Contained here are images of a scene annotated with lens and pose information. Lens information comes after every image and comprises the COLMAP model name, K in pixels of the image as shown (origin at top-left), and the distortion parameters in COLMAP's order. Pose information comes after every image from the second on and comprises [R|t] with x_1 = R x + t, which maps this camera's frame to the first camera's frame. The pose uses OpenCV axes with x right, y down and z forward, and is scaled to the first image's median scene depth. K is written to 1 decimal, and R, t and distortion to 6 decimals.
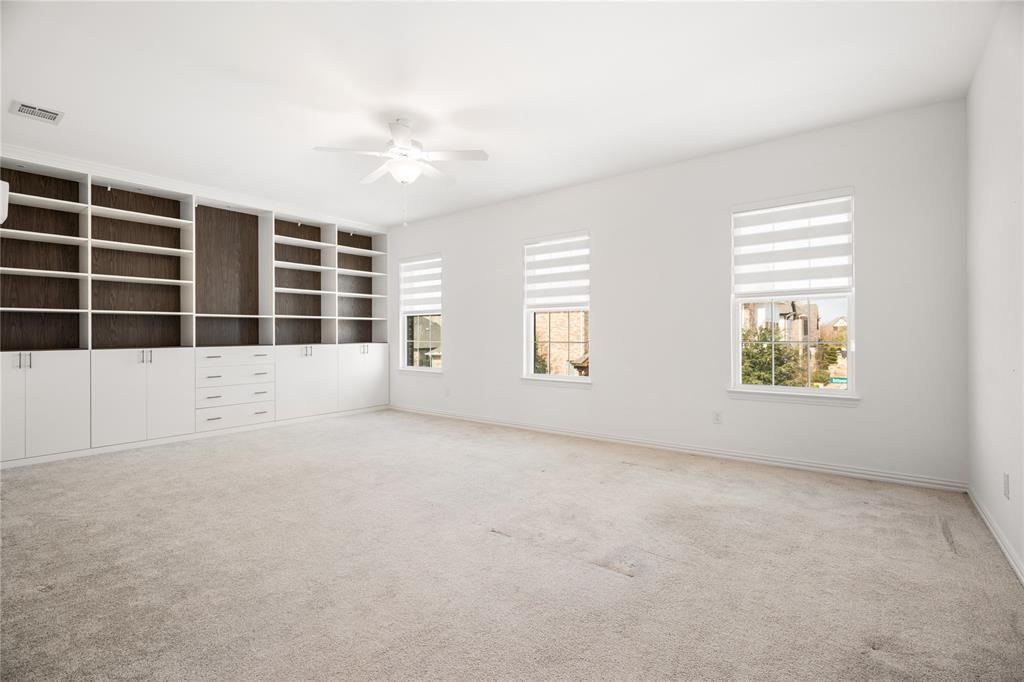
lens RADIAL K [[467.9, 0, 507.5], [0, 467.9, 337.6], [0, 0, 1]] dist [-0.004542, 0.002290]
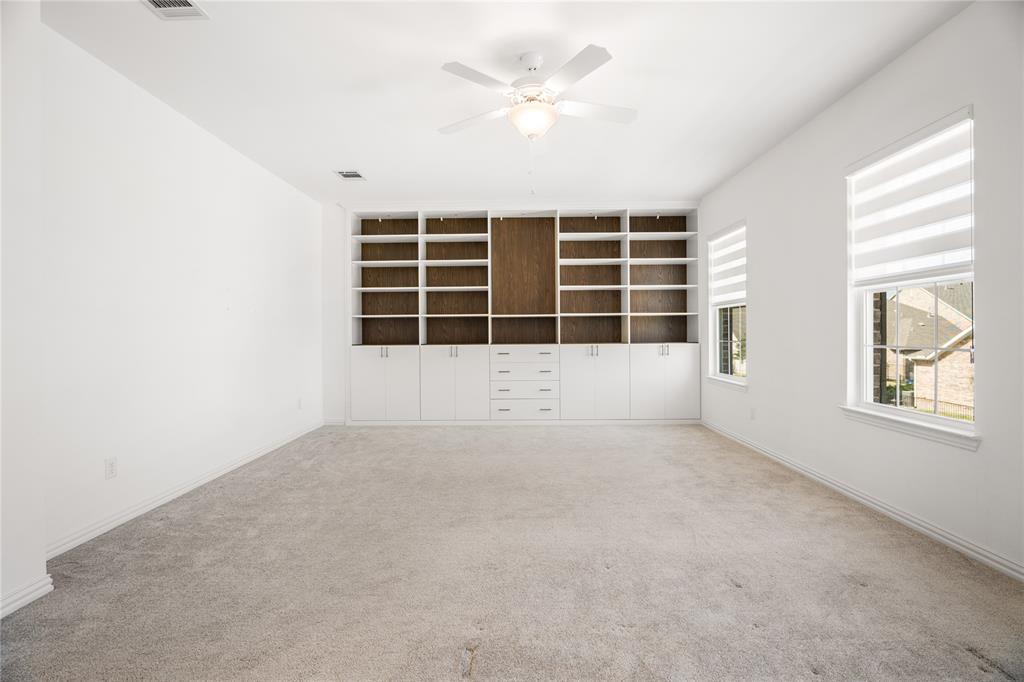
lens RADIAL K [[467.9, 0, 513.8], [0, 467.9, 335.7], [0, 0, 1]] dist [-0.004542, 0.002290]
pose [[0.605427, 0.003660, -0.795892, 0.213591], [-0.002294, 0.999993, 0.002854, -0.003309], [0.795897, 0.000098, 0.605431, 0.286500]]
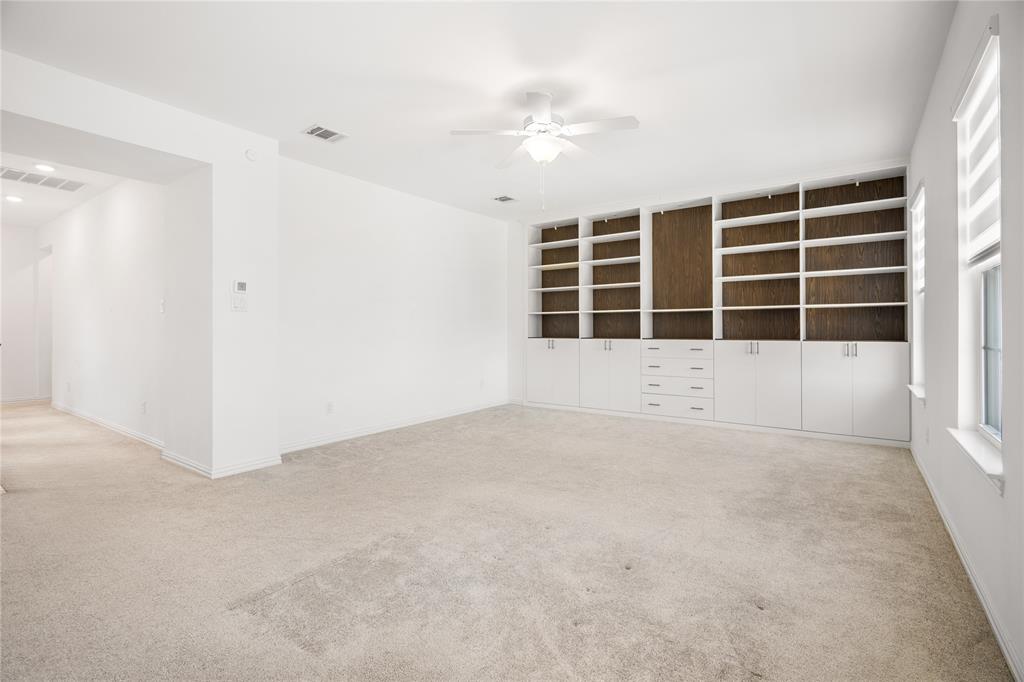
lens RADIAL K [[467.9, 0, 495.7], [0, 467.9, 329.9], [0, 0, 1]] dist [-0.004542, 0.002290]
pose [[0.030926, 0.006424, -0.999501, 0.378039], [-0.006262, 0.999961, 0.006233, -0.005793], [0.999502, 0.006066, 0.030965, 0.483266]]
